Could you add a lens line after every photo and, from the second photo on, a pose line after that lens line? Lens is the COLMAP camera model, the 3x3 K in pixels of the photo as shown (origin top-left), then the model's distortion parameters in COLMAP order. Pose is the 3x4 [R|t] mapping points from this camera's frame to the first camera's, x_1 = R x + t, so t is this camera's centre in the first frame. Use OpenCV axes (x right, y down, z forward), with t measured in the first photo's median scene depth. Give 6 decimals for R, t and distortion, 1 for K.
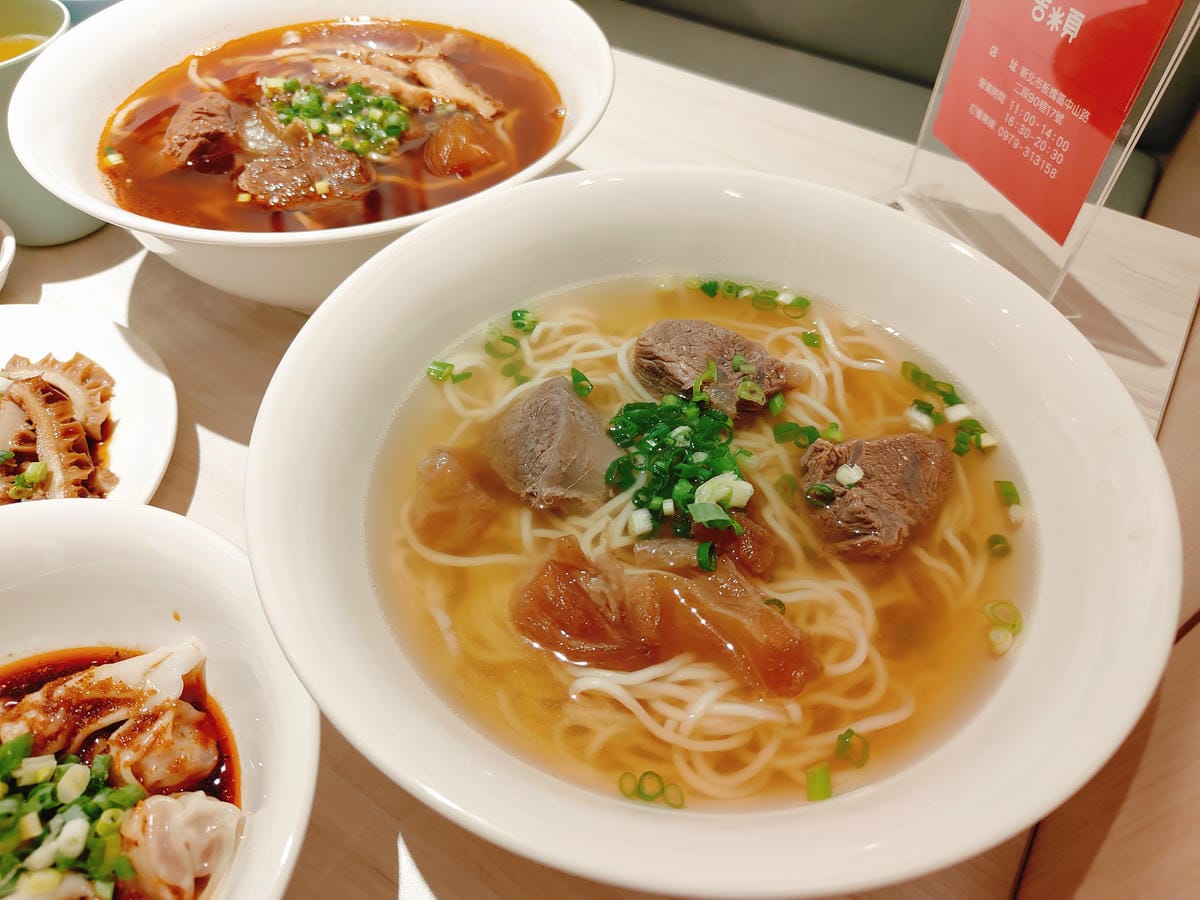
lens RADIAL K [[874.4, 0, 592.2], [0, 874.4, 458.9], [0, 0, 1]] dist [-0.036381, 0.000975]
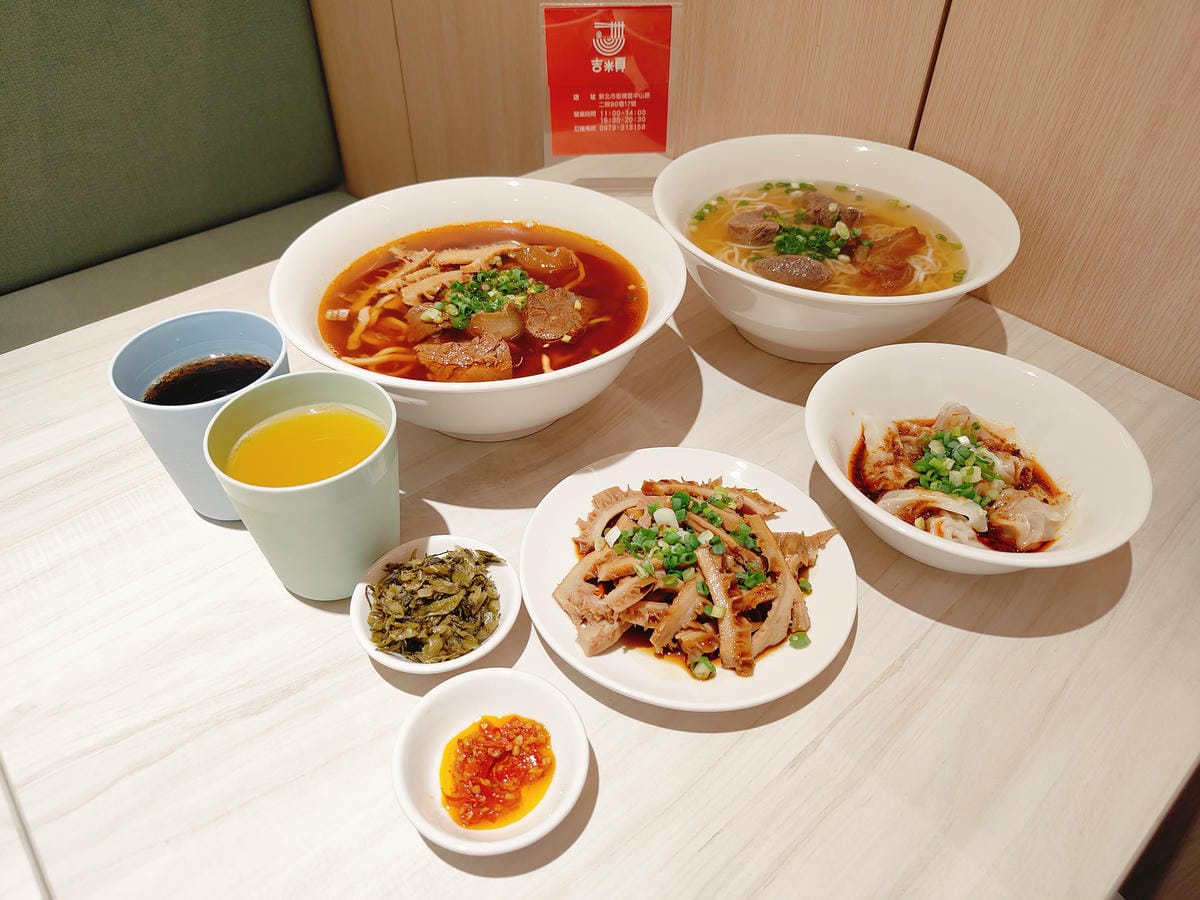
lens RADIAL K [[874.4, 0, 599.9], [0, 874.4, 440.6], [0, 0, 1]] dist [-0.036381, 0.000975]
pose [[0.245044, -0.633220, 0.734156, -1.740737], [0.730849, 0.618208, 0.289274, -0.636996], [-0.637035, 0.465673, 0.614276, 0.161179]]
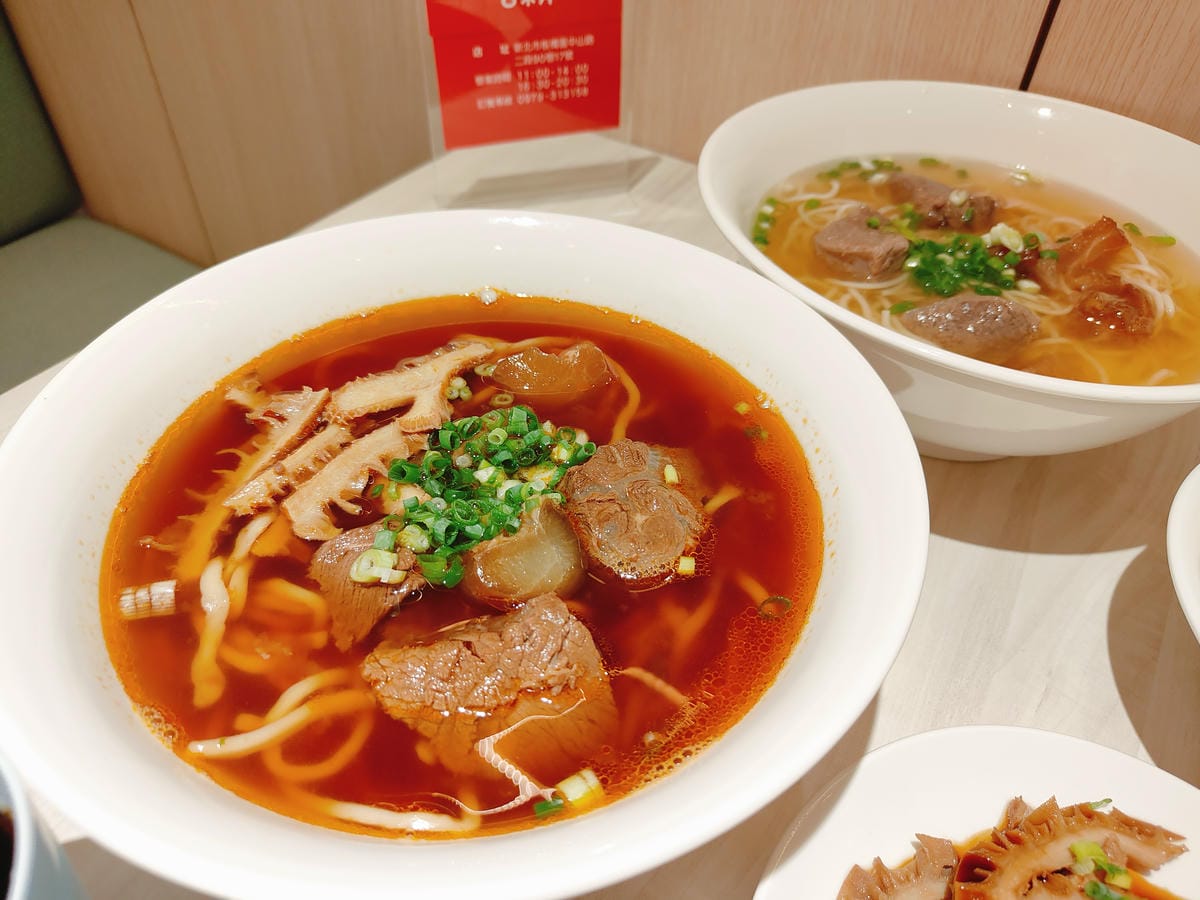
lens RADIAL K [[874.4, 0, 590.5], [0, 874.4, 444.8], [0, 0, 1]] dist [-0.036381, 0.000975]
pose [[-0.014184, -0.684677, 0.728708, -0.911855], [0.744458, 0.479293, 0.464824, -0.791808], [-0.667519, 0.549086, 0.502915, 0.733784]]
